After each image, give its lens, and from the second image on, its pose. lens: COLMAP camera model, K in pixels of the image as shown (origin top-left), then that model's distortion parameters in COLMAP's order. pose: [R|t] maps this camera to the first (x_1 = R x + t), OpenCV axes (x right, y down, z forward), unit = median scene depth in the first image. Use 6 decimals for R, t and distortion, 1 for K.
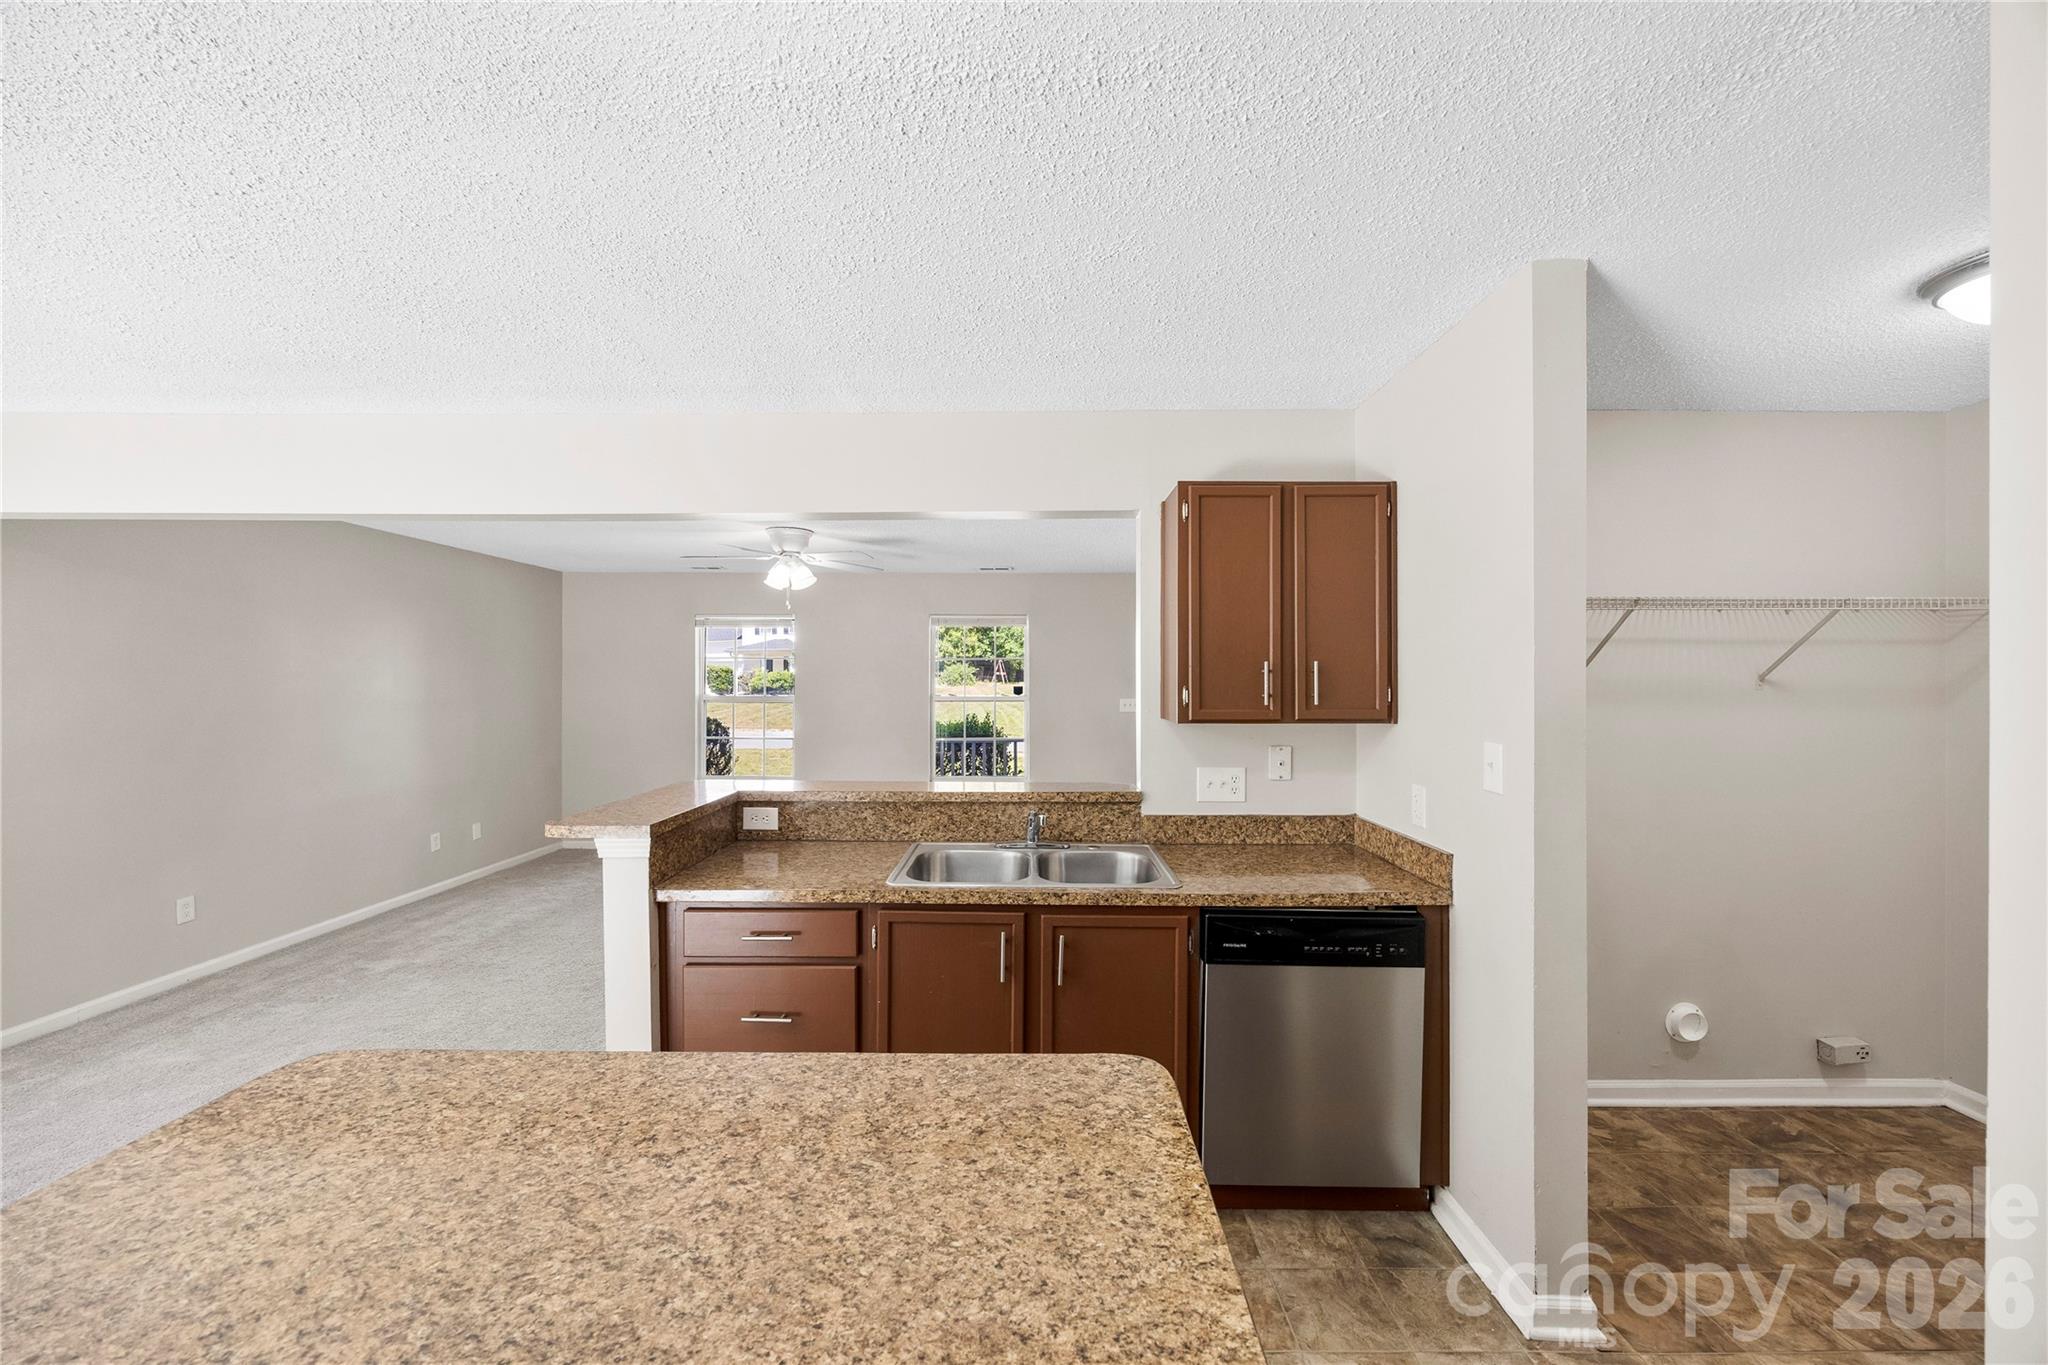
lens RADIAL K [[796.9, 0, 1035.7], [0, 796.9, 680.1], [0, 0, 1]] dist [0.000621, 0.000373]
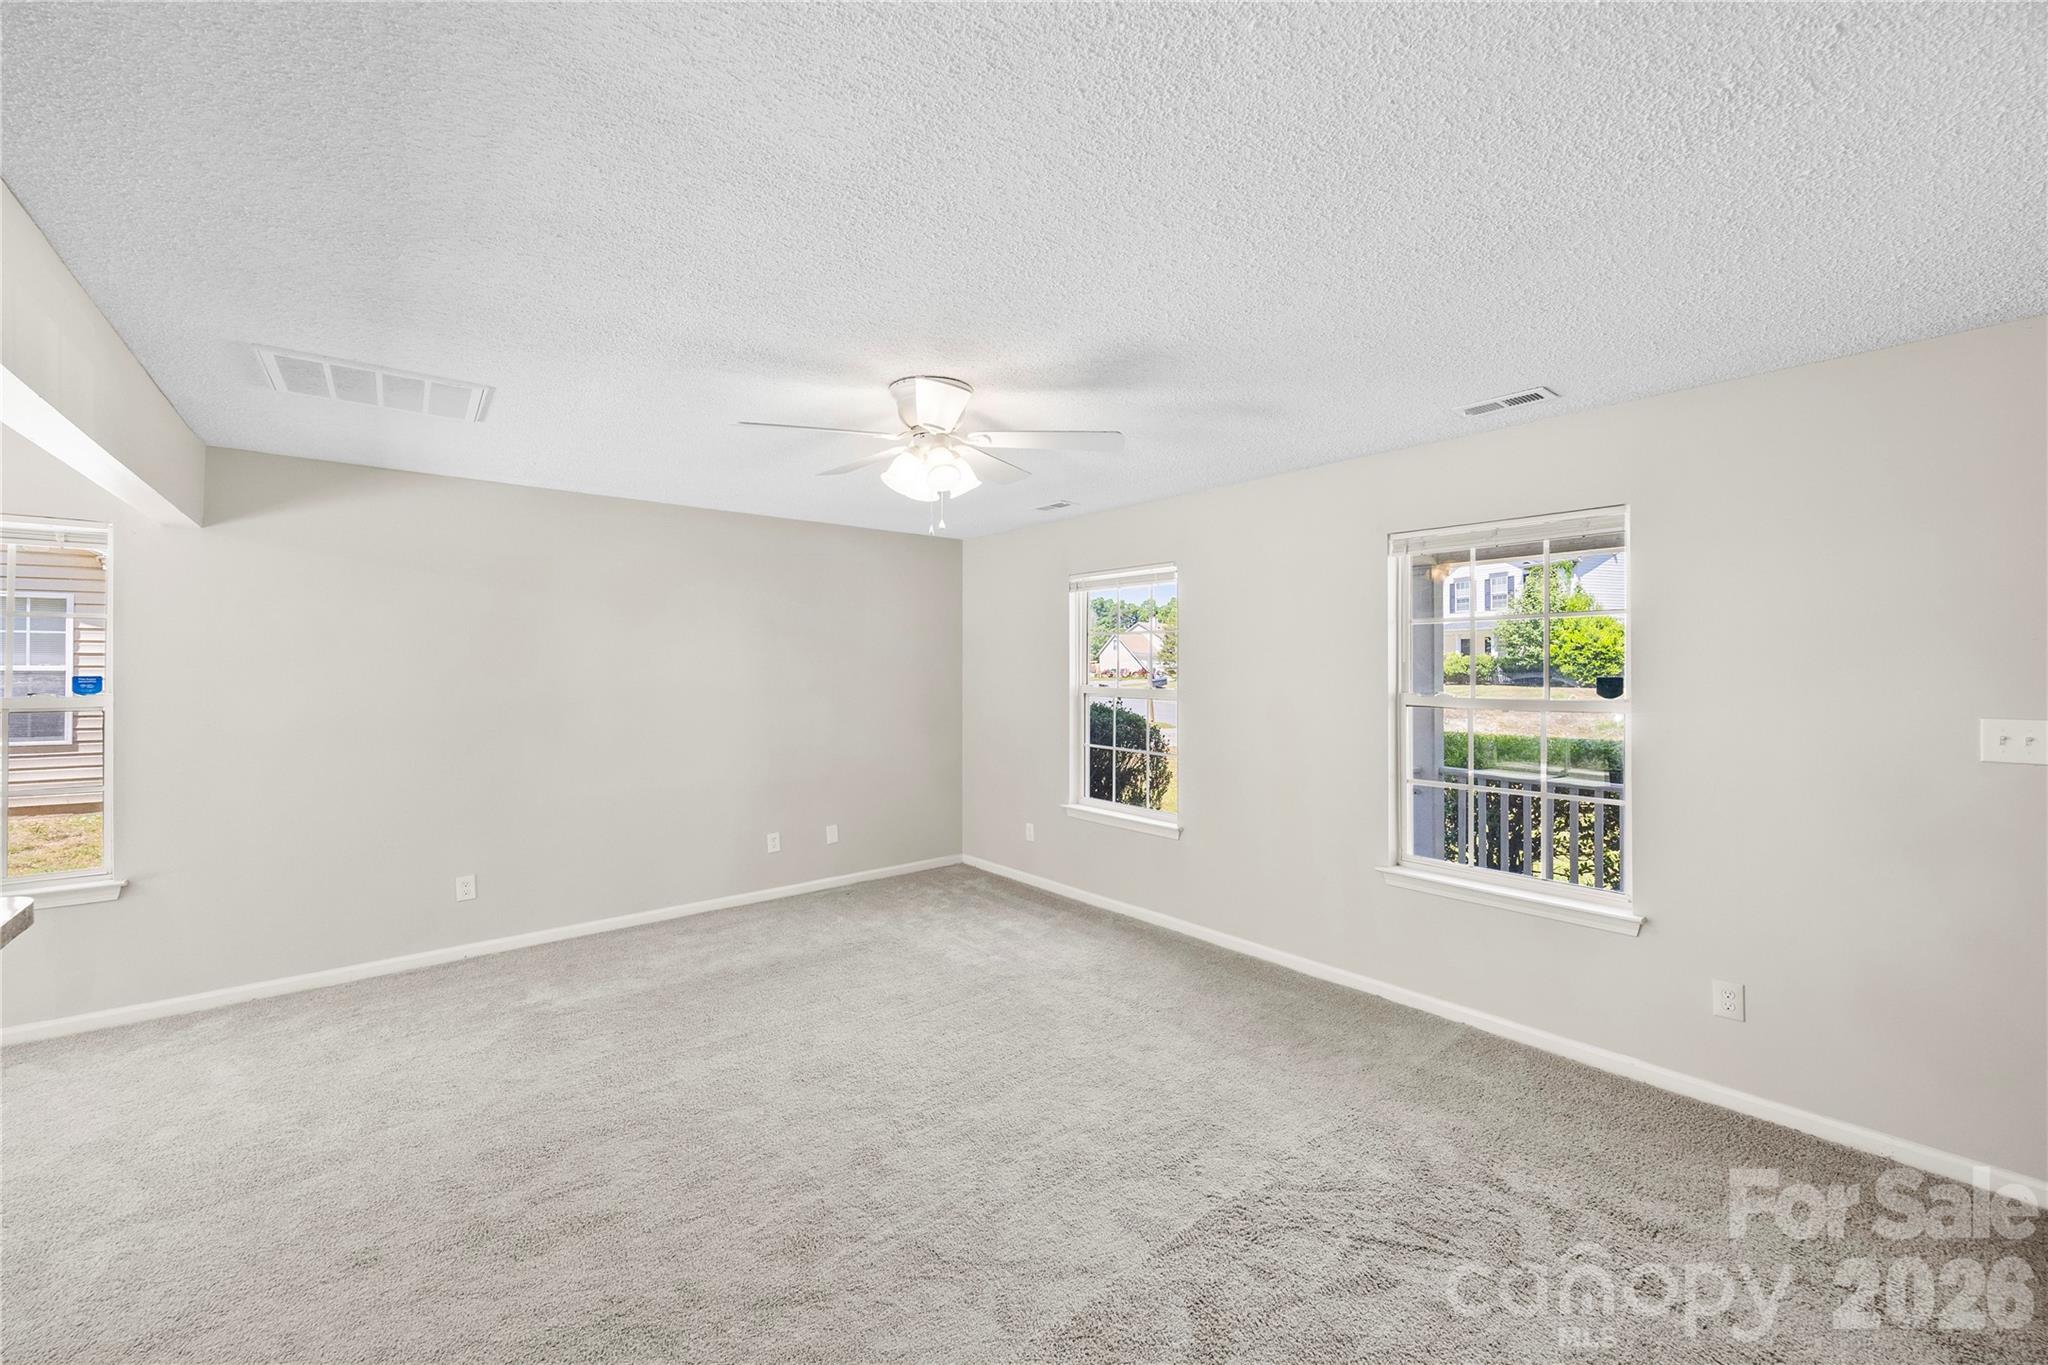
lens RADIAL K [[796.9, 0, 1021.4], [0, 796.9, 668.5], [0, 0, 1]] dist [0.000621, 0.000373]
pose [[0.632341, -0.000092, -0.774690, 0.482770], [0.002897, 0.999993, 0.002245, 0.007173], [0.774685, -0.003664, 0.632337, 2.285762]]
